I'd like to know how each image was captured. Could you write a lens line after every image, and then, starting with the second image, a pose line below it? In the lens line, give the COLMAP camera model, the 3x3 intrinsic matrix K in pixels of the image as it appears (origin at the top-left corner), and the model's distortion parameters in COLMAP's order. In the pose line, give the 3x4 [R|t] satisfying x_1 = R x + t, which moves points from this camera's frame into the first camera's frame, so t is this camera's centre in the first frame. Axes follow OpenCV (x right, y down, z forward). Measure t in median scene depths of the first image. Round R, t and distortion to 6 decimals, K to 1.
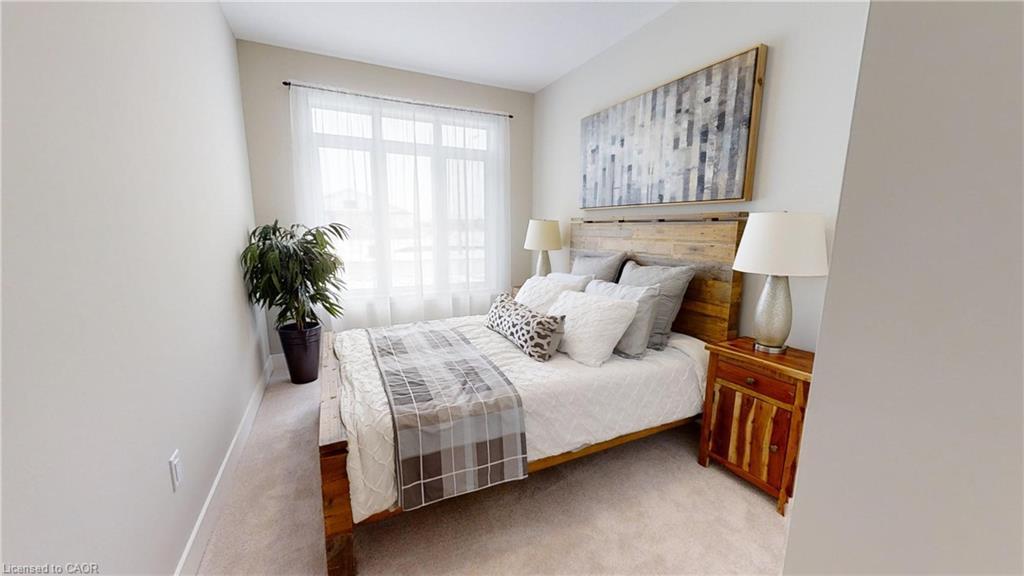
lens RADIAL K [[378.1, 0, 515.0], [0, 378.1, 291.0], [0, 0, 1]] dist [0.000751, 0.000269]
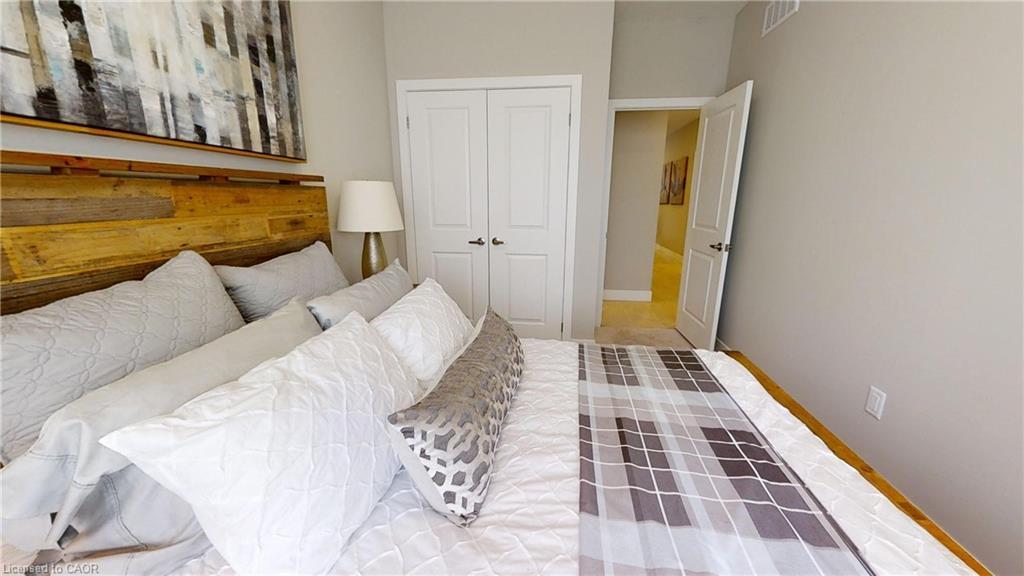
lens RADIAL K [[378.1, 0, 513.3], [0, 378.1, 288.4], [0, 0, 1]] dist [0.000751, 0.000269]
pose [[-0.841098, -0.141929, 0.521930, -0.290497], [0.075625, 0.924621, 0.373305, -0.238442], [-0.535570, 0.353457, -0.766963, 1.395211]]
